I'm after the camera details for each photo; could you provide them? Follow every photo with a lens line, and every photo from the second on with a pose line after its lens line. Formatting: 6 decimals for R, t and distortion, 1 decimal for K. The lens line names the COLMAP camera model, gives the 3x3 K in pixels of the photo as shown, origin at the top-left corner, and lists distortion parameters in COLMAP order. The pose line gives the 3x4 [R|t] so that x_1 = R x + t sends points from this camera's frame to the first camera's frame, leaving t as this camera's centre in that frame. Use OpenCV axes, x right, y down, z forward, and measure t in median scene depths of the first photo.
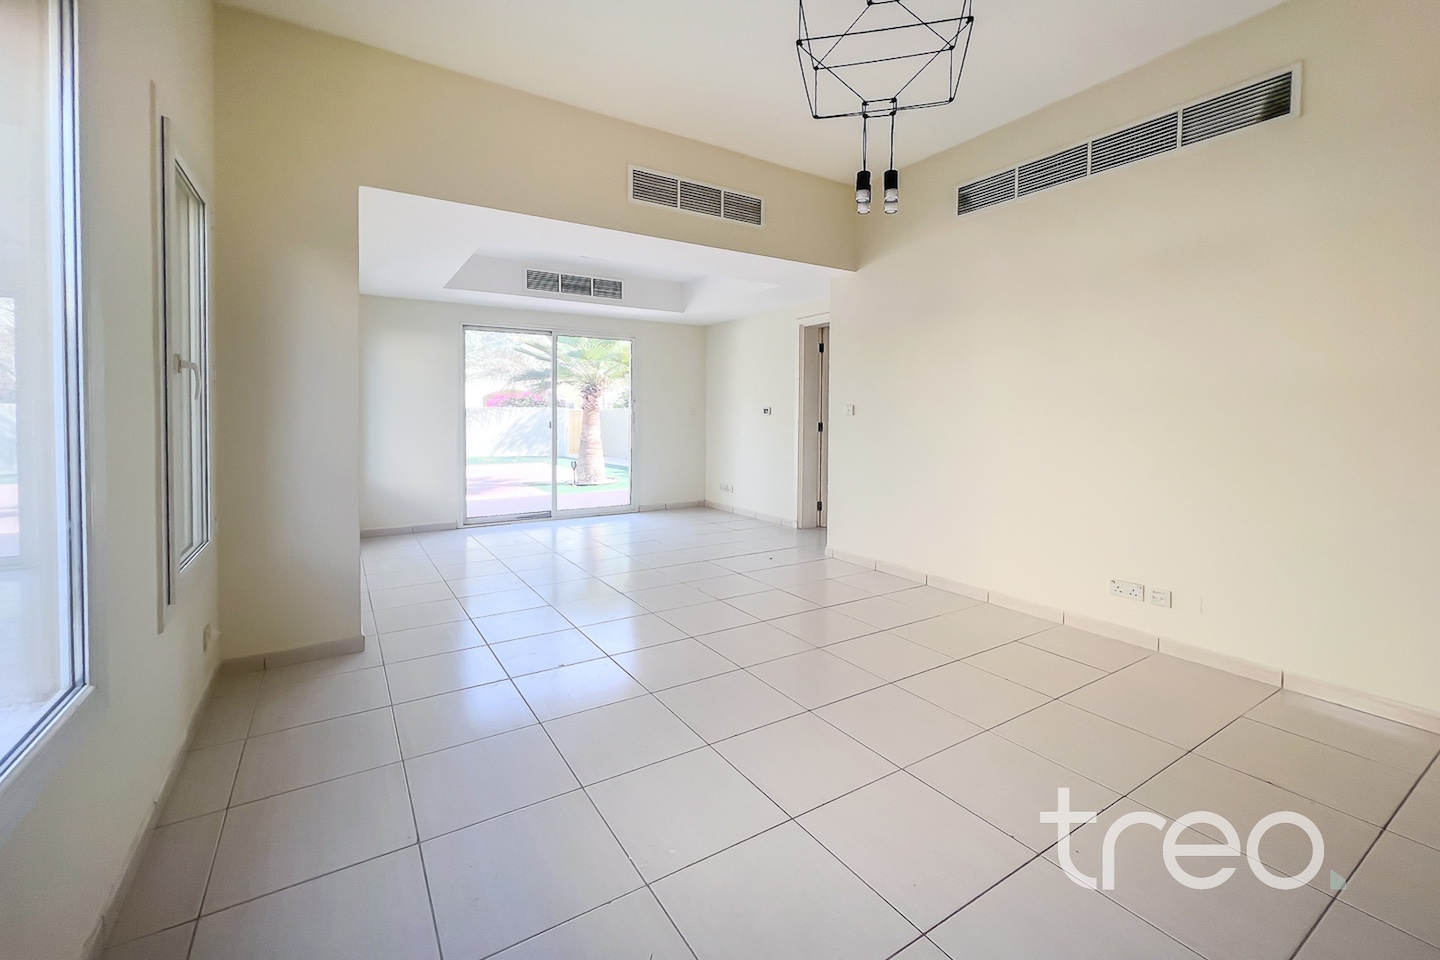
lens RADIAL K [[604.3, 0, 722.4], [0, 604.3, 430.5], [0, 0, 1]] dist [-0.000728, -0.000349]
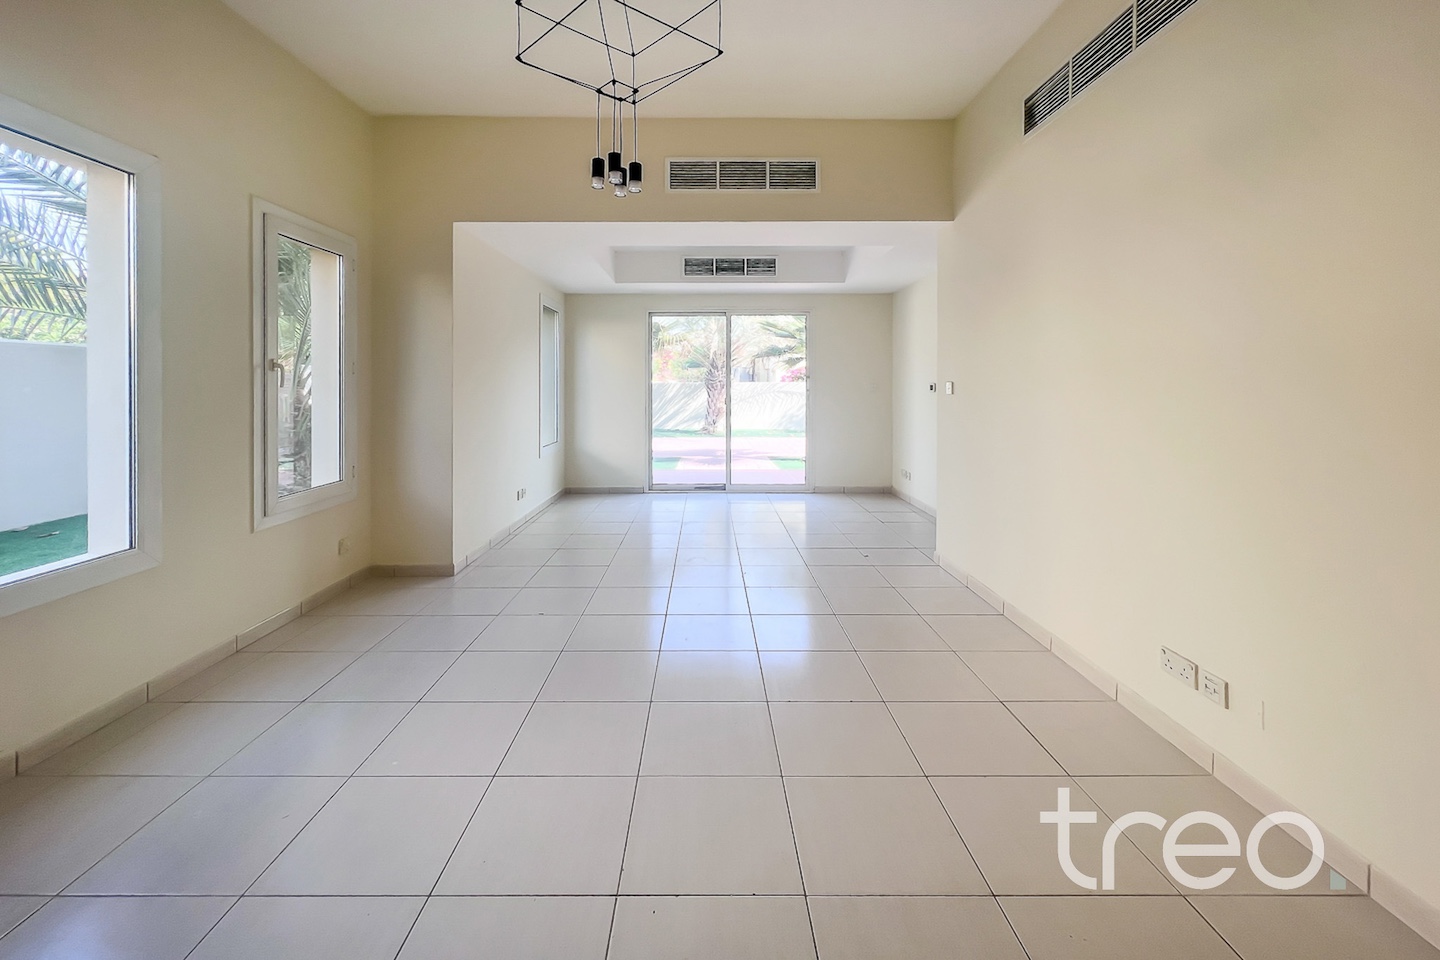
lens RADIAL K [[633.2, 0, 715.0], [0, 633.2, 389.4], [0, 0, 1]] dist [-0.003082, -0.000488]
pose [[0.840026, -0.001495, -0.542544, 0.320470], [-0.011301, 0.999731, -0.020252, -0.008195], [0.542428, 0.023144, 0.839783, 0.077555]]
